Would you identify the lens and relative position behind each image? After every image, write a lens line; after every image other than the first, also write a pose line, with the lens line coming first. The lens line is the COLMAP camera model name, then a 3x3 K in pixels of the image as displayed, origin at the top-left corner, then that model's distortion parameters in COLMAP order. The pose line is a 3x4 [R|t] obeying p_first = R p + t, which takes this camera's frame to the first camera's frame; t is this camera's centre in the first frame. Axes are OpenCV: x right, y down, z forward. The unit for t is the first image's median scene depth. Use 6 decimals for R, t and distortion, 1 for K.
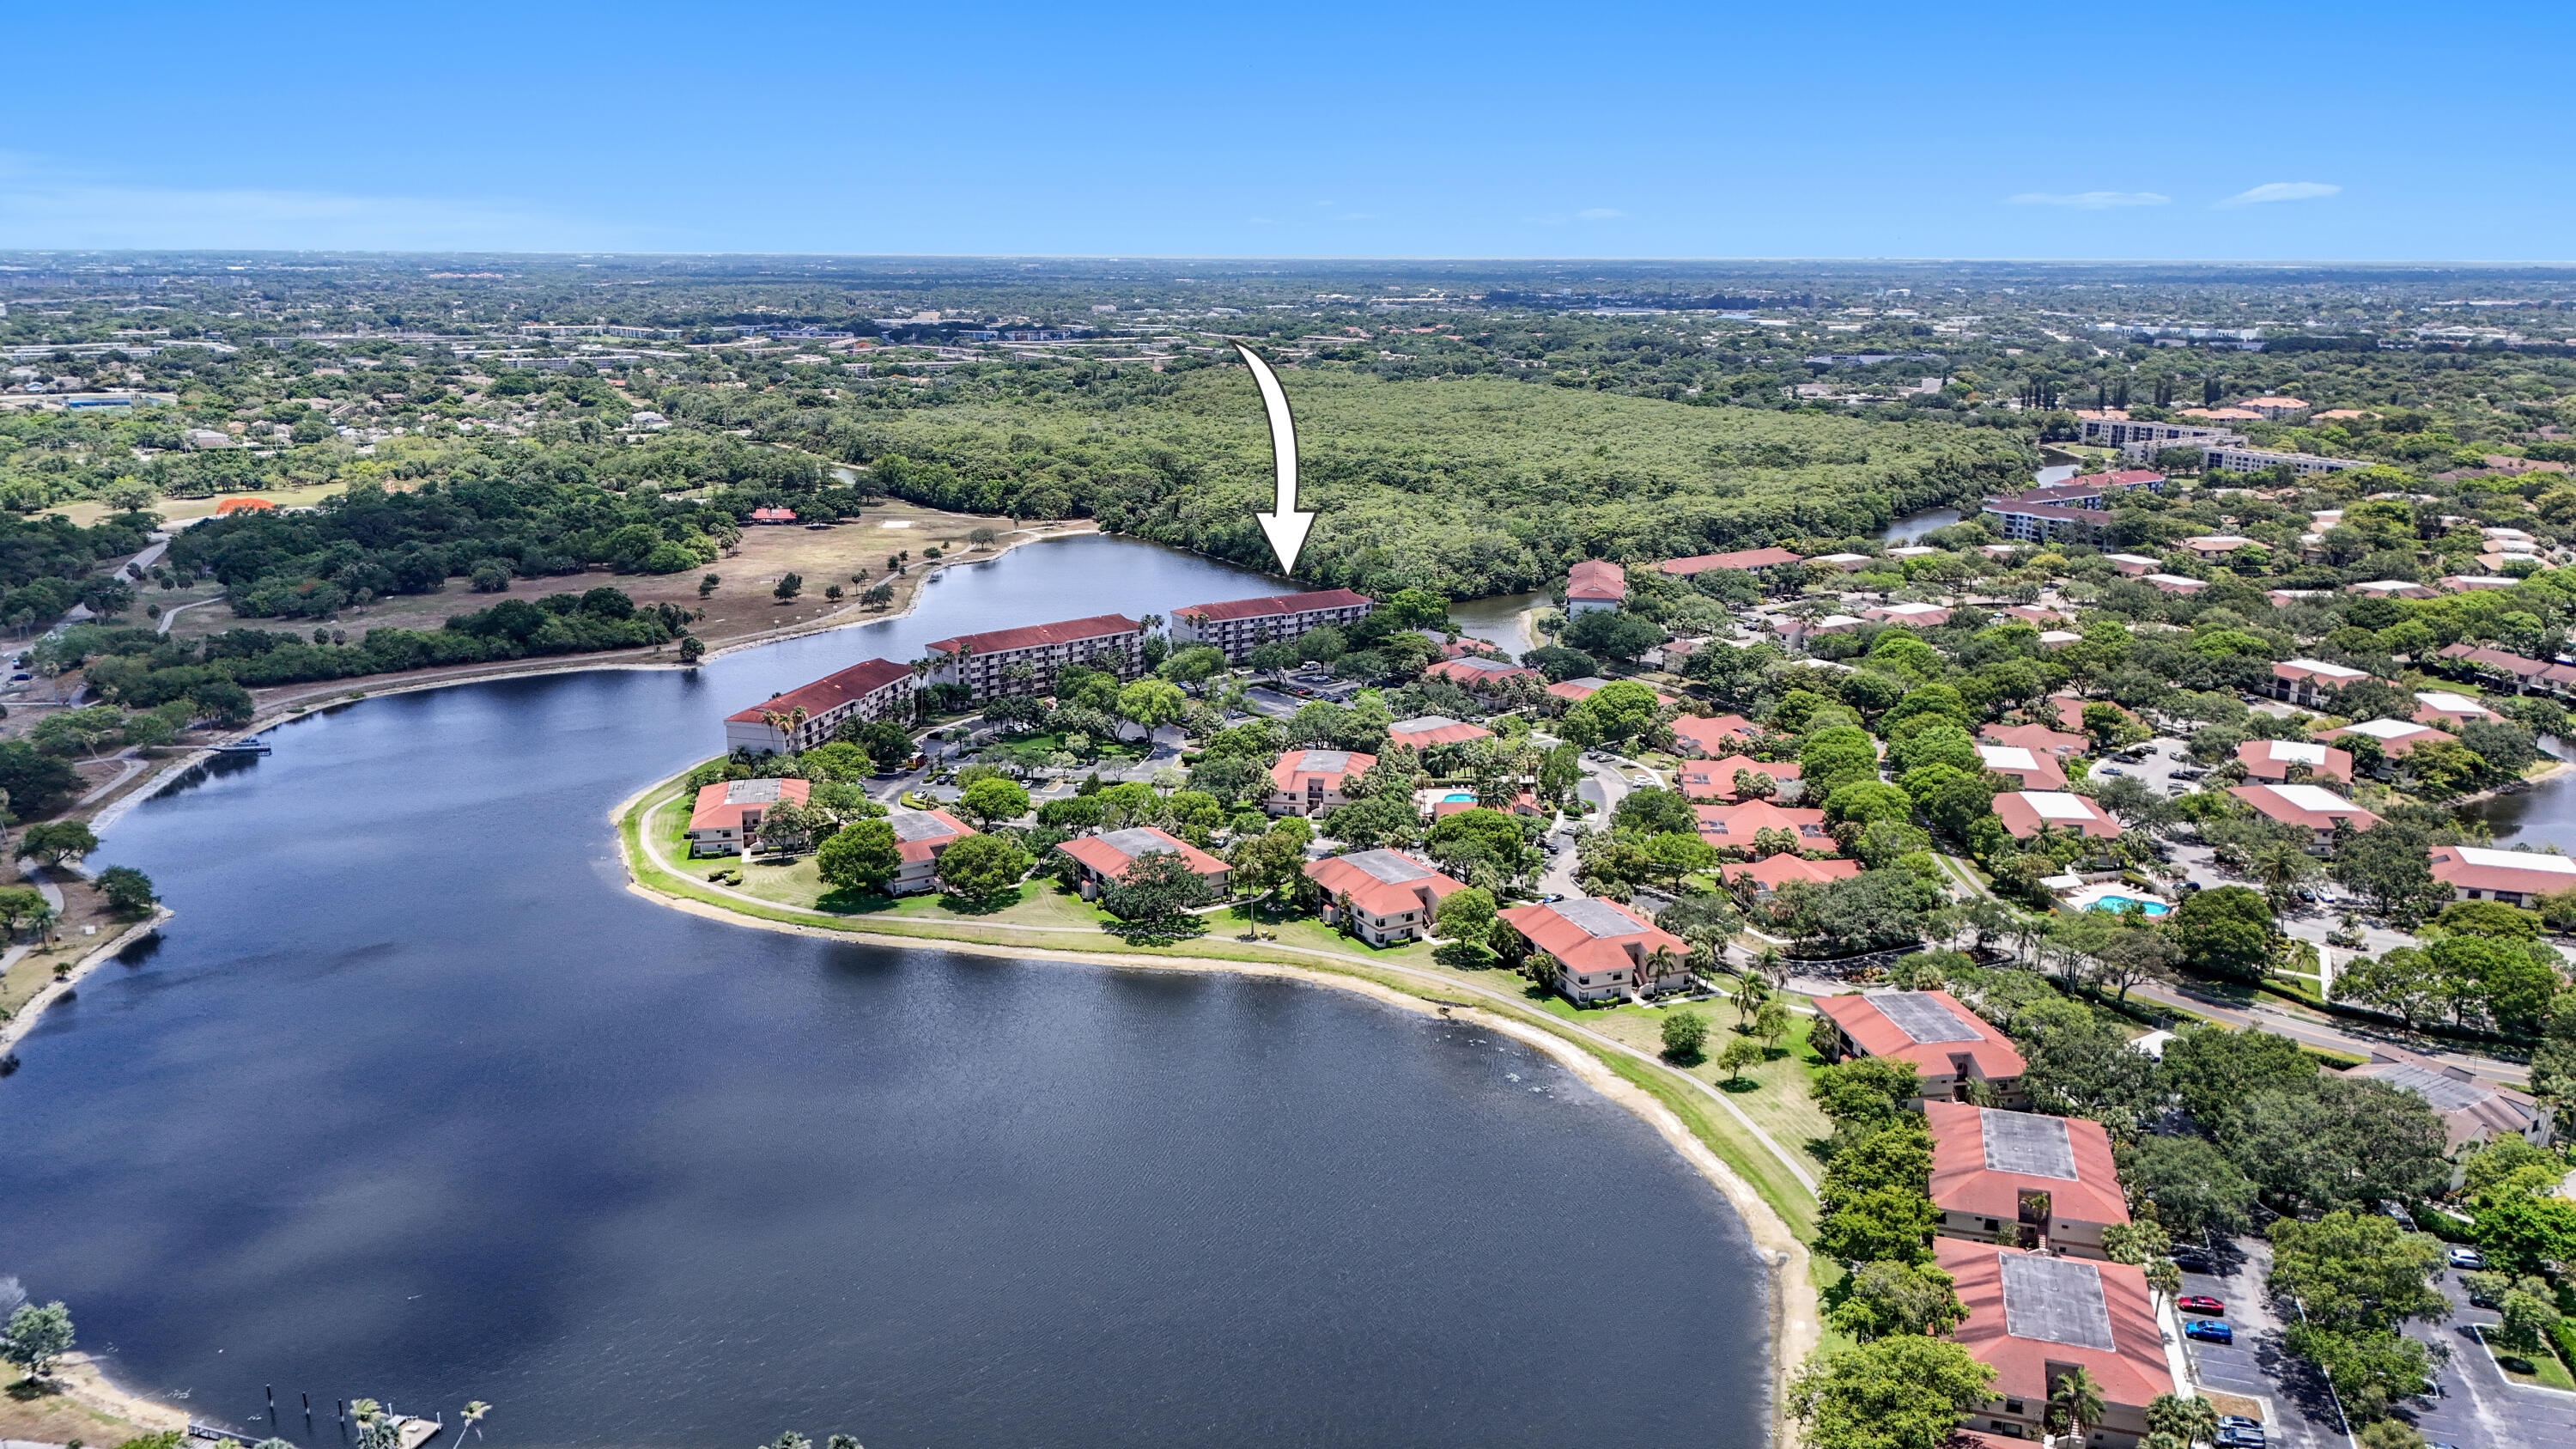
lens RADIAL K [[1851.2, 0, 1288.0], [0, 1851.2, 724.5], [0, 0, 1]] dist [0.064660, -0.068443]
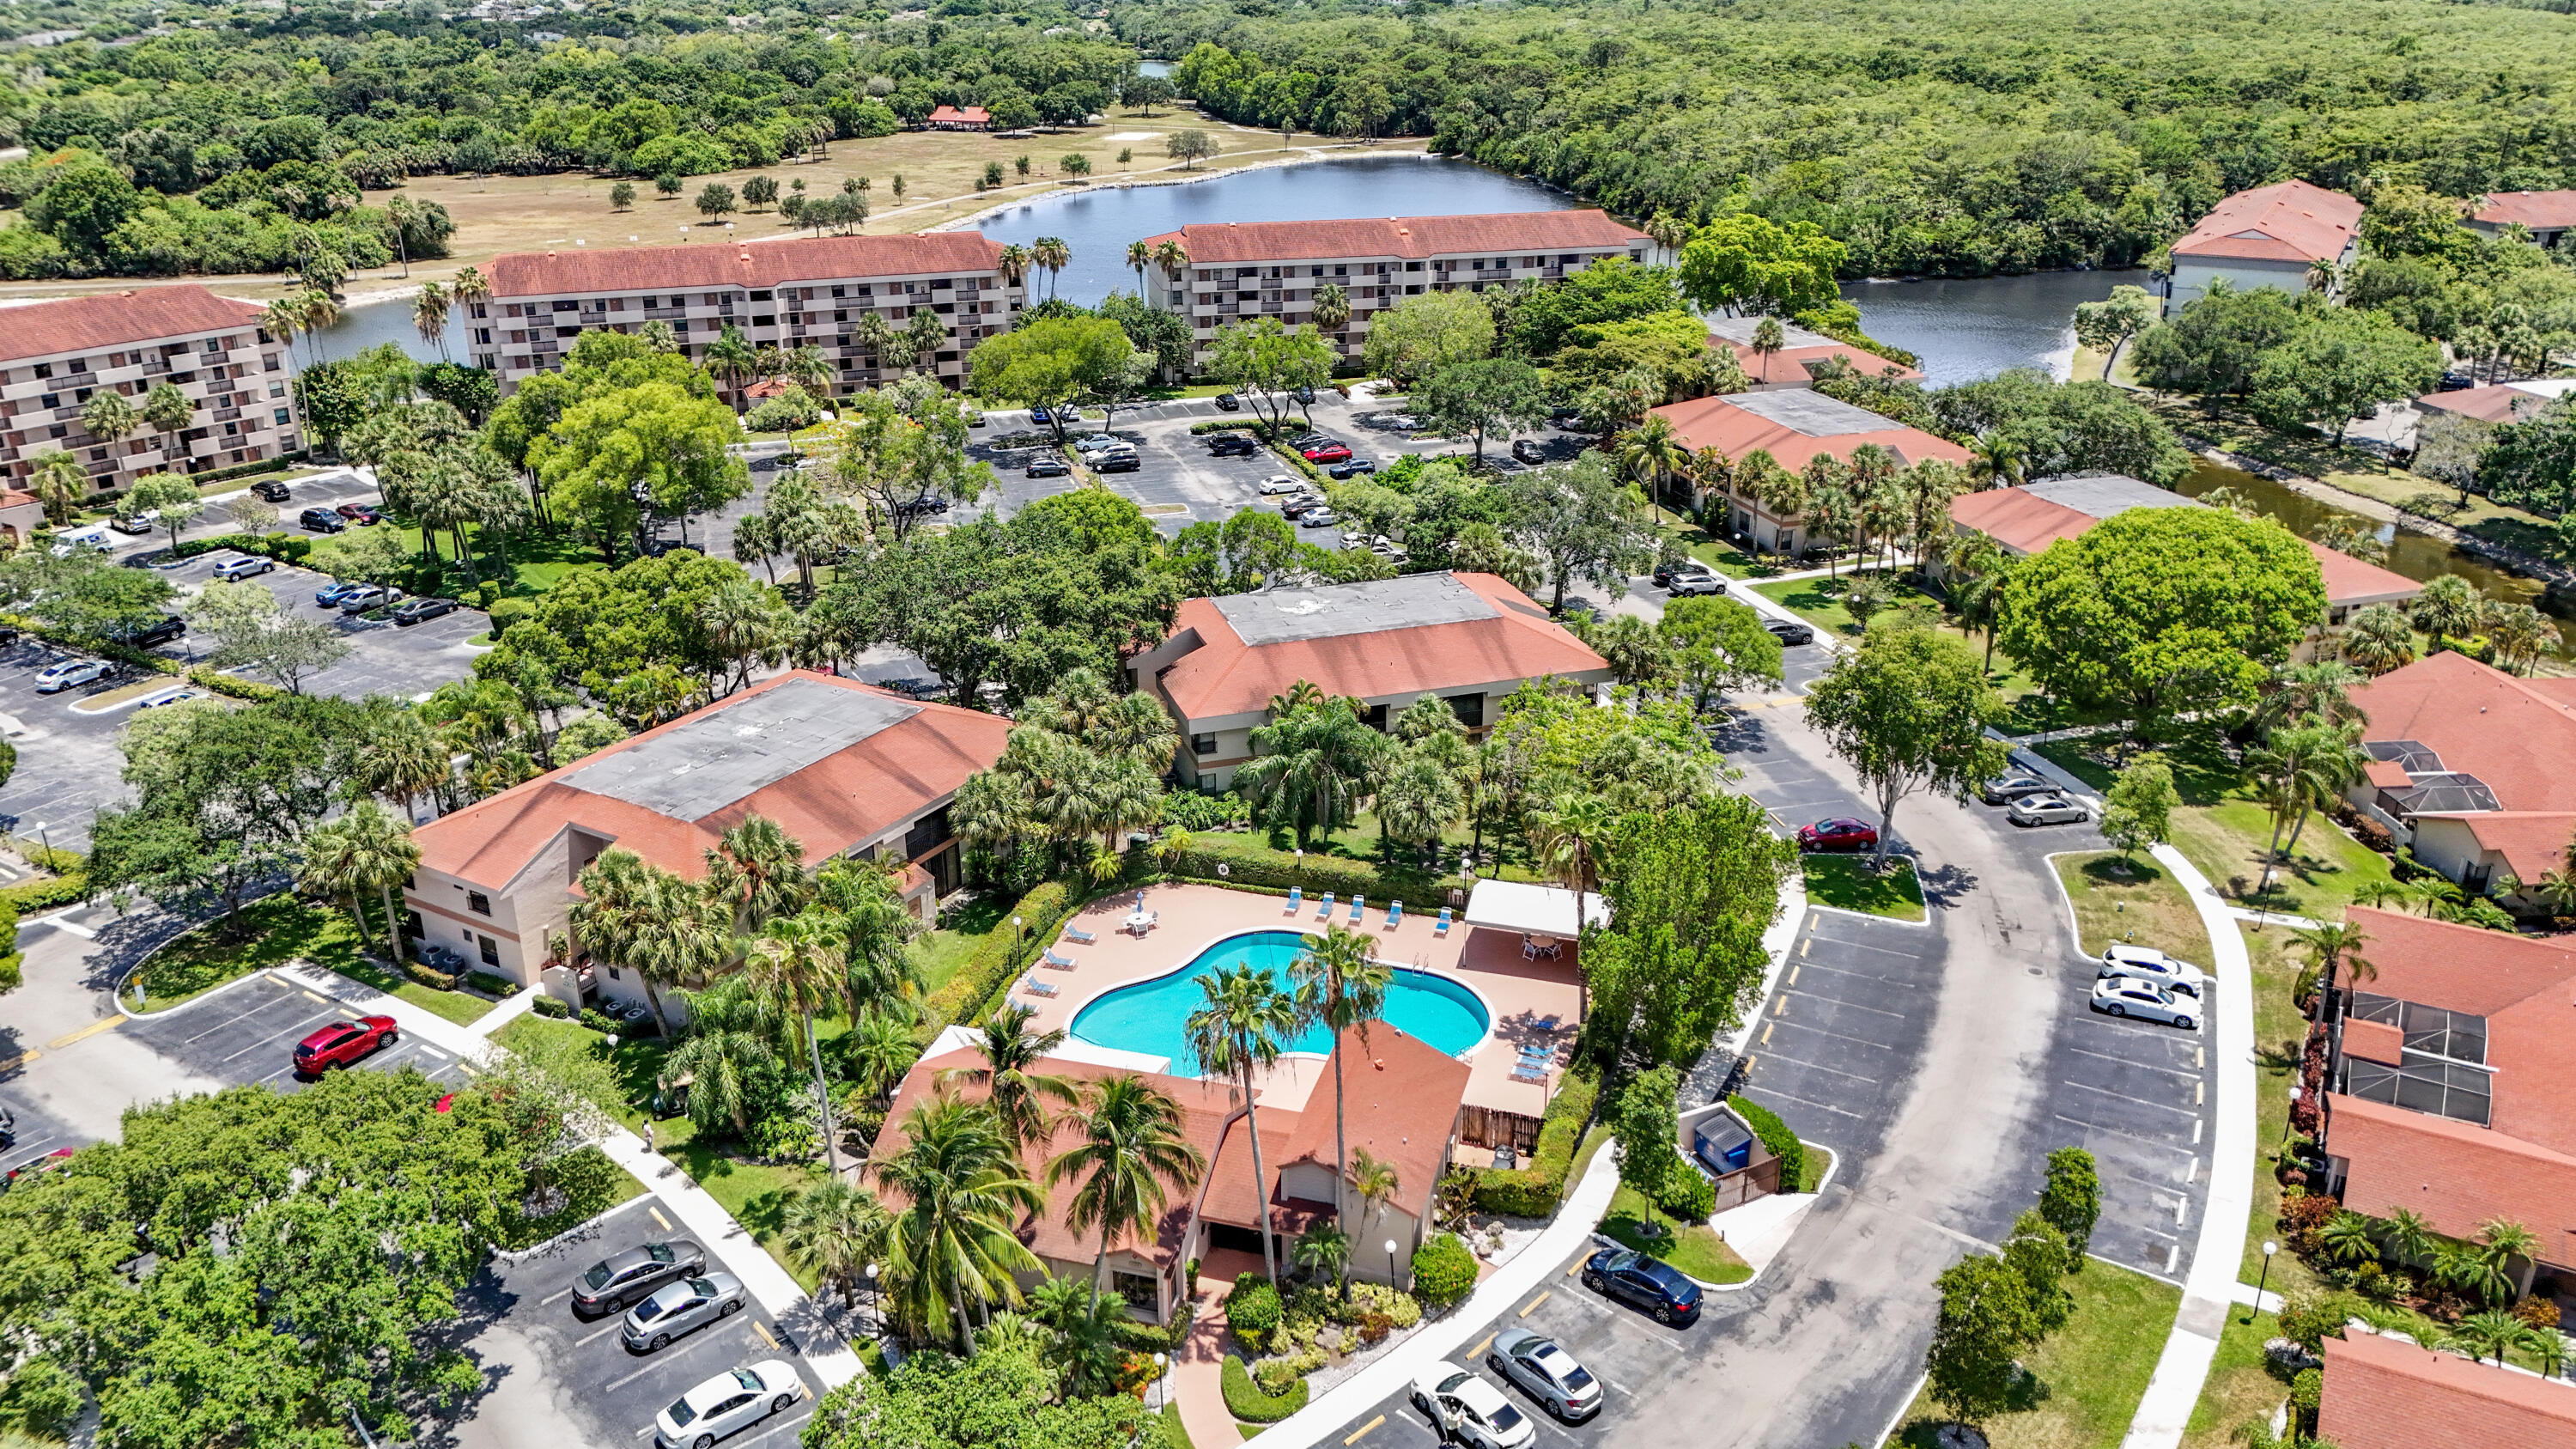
lens RADIAL K [[1851.2, 0, 1288.0], [0, 1851.2, 724.5], [0, 0, 1]] dist [0.064660, -0.068443]
pose [[0.931173, 0.129274, -0.340888, 0.117975], [-0.077500, 0.983842, 0.161398, -0.019844], [0.356244, -0.123871, 0.926146, 0.527770]]
